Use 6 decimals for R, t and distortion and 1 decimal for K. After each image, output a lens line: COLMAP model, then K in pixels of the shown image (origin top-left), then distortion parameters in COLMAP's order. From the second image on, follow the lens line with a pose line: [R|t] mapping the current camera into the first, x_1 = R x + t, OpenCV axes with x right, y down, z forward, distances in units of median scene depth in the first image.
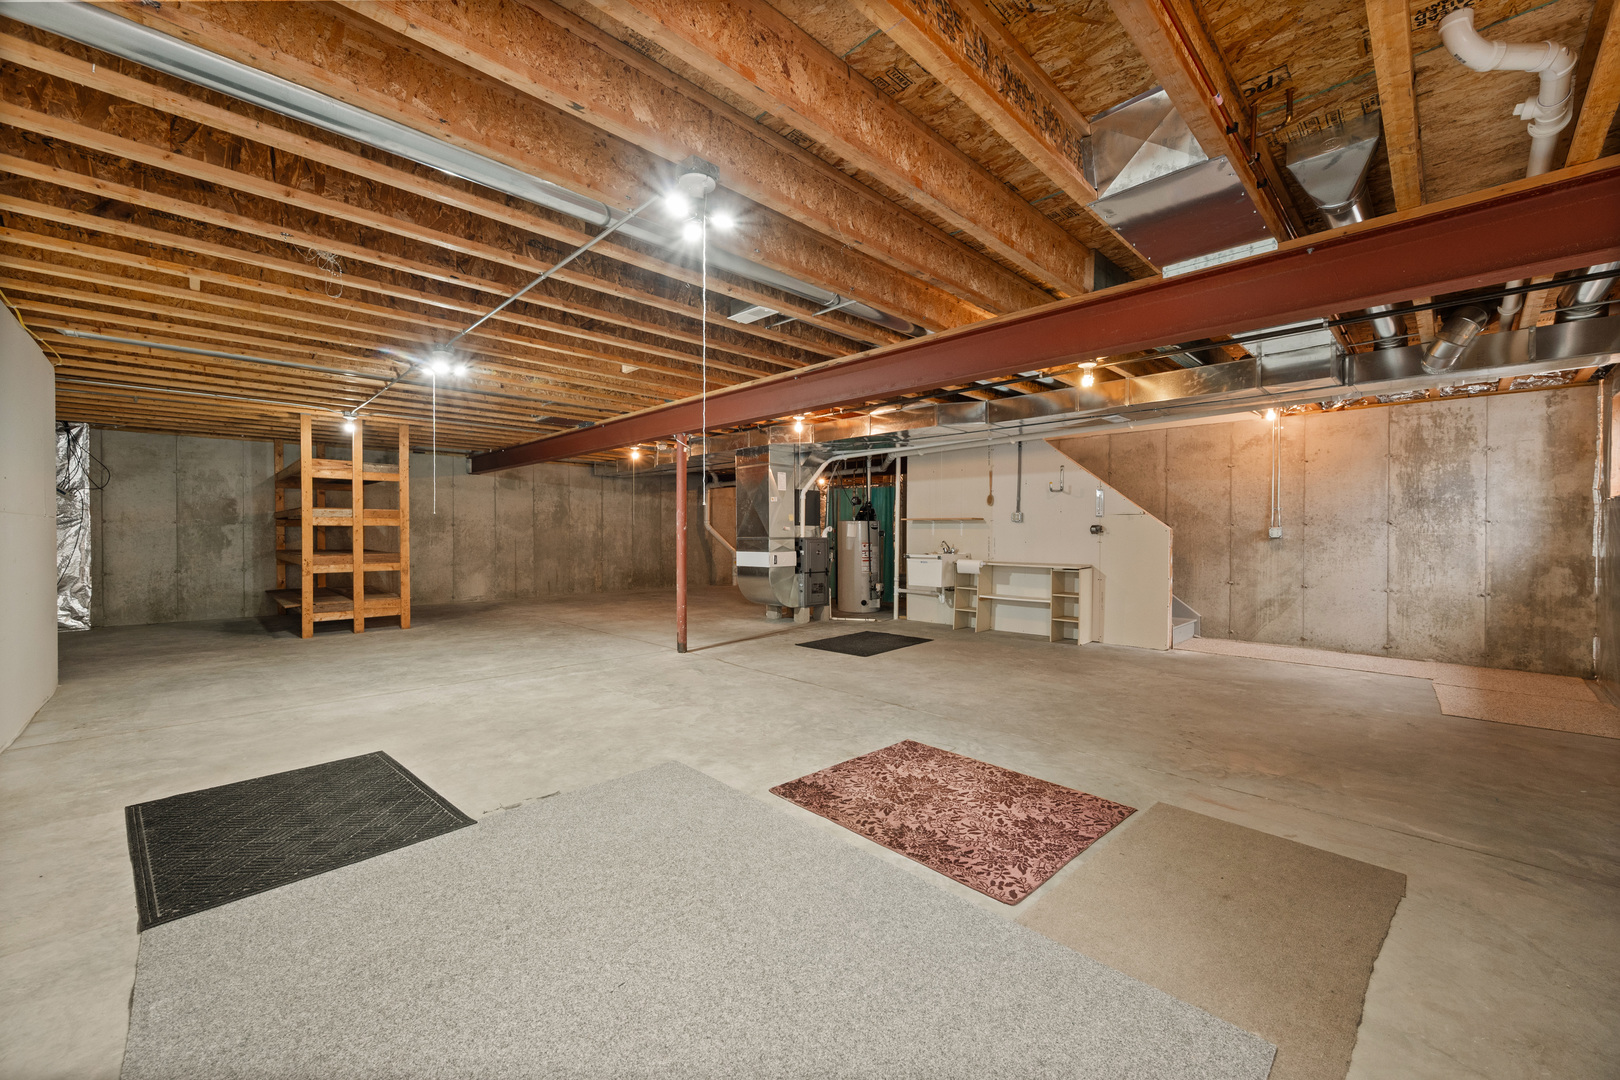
lens RADIAL K [[642.5, 0, 808.5], [0, 642.5, 538.2], [0, 0, 1]] dist [-0.001782, -0.000086]
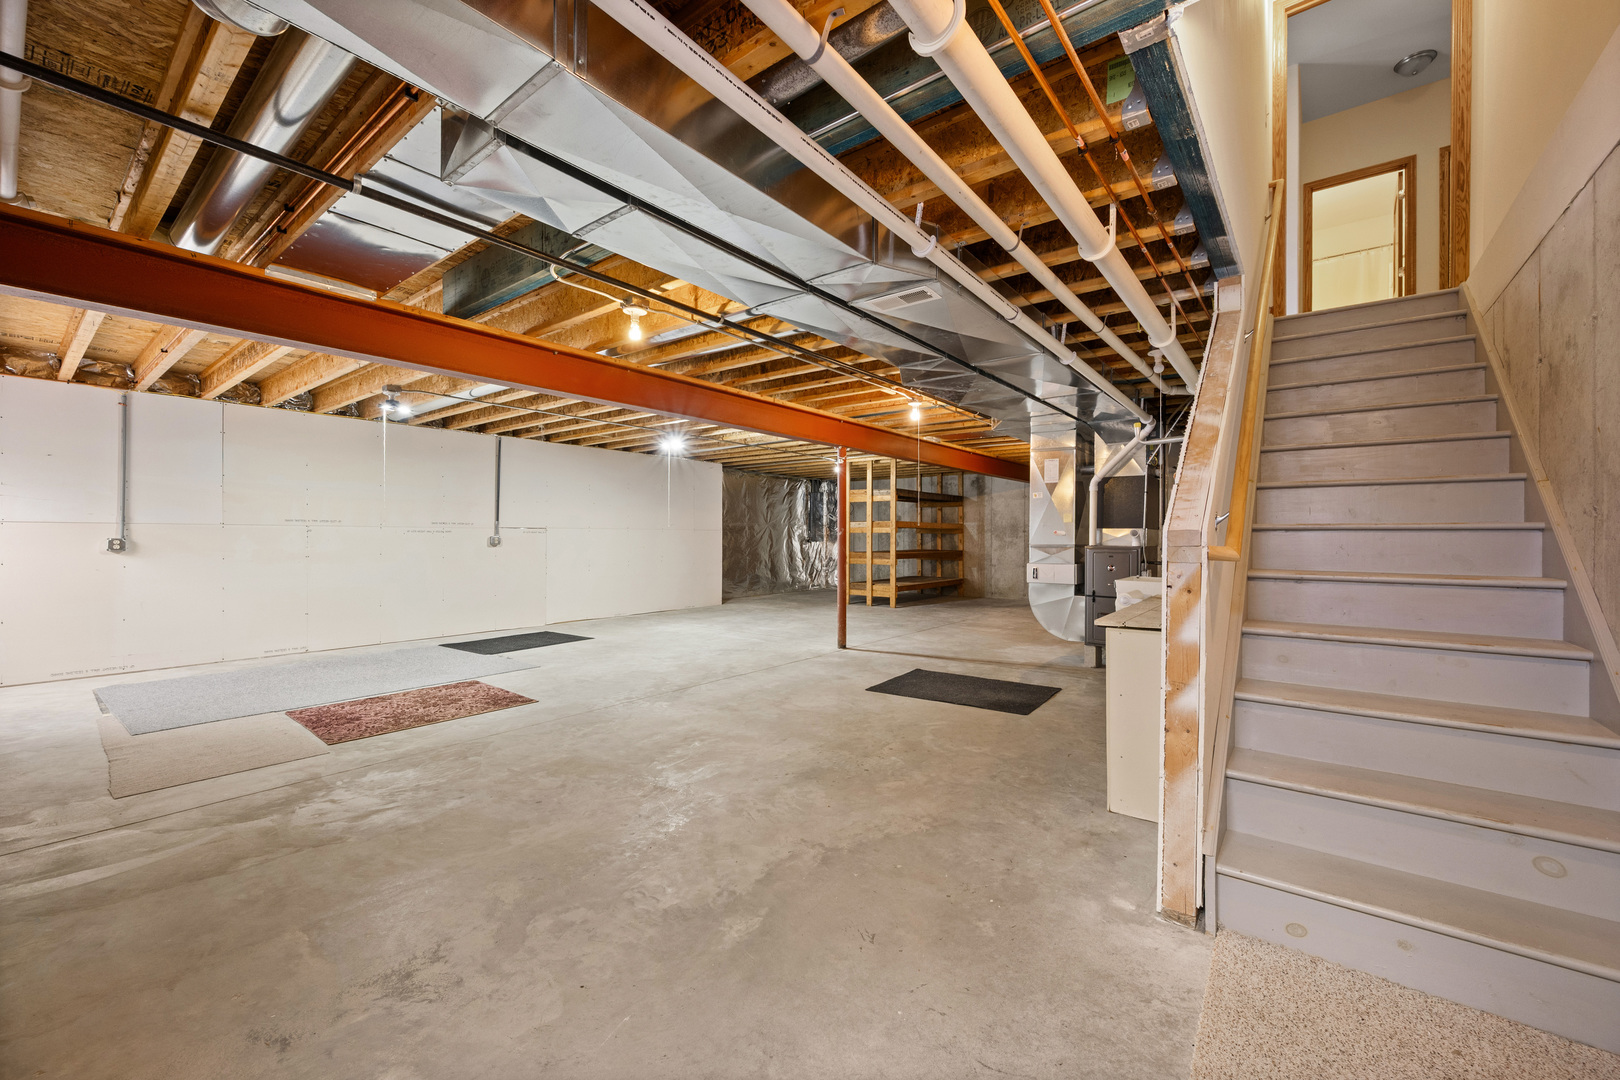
lens RADIAL K [[642.5, 0, 808.5], [0, 642.5, 538.2], [0, 0, 1]] dist [-0.001782, -0.000086]
pose [[0.114252, 0.003969, -0.993444, 0.726414], [-0.011943, 0.999925, 0.002621, -0.009472], [0.993380, 0.011565, 0.114291, 0.682620]]
